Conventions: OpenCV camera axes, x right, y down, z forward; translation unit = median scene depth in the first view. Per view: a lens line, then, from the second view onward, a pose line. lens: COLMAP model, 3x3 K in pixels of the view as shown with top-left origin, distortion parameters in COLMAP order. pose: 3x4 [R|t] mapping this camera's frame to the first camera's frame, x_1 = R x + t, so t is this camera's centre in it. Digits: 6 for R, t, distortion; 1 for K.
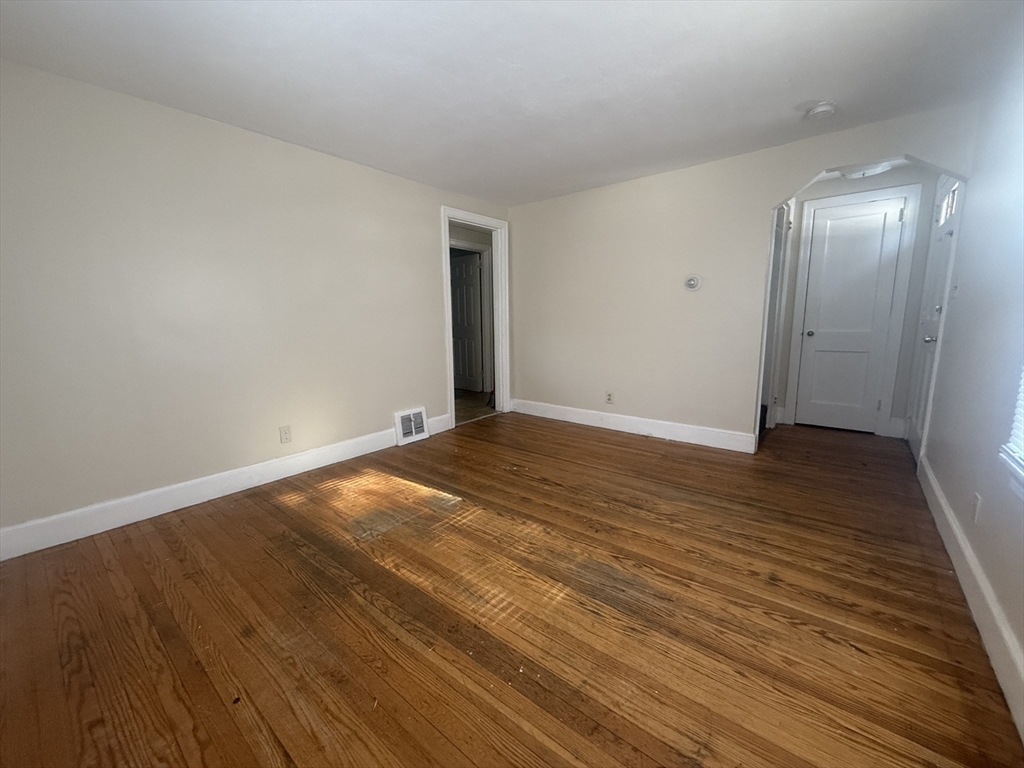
lens RADIAL K [[407.4, 0, 513.8], [0, 407.4, 382.5], [0, 0, 1]] dist [0.002115, -0.000251]
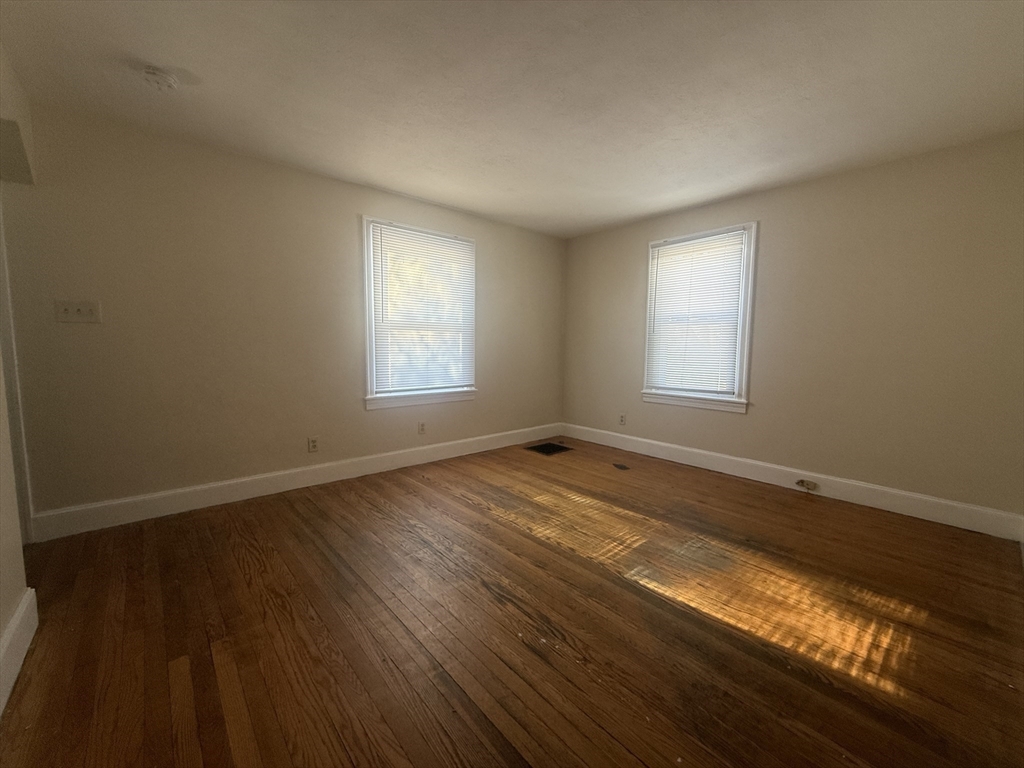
lens RADIAL K [[407.4, 0, 507.9], [0, 407.4, 387.6], [0, 0, 1]] dist [0.002115, -0.000251]
pose [[-0.984403, -0.012496, 0.175484, -0.057802], [0.032796, 0.966955, 0.252830, -0.329996], [-0.172844, 0.254641, -0.951463, 2.177743]]
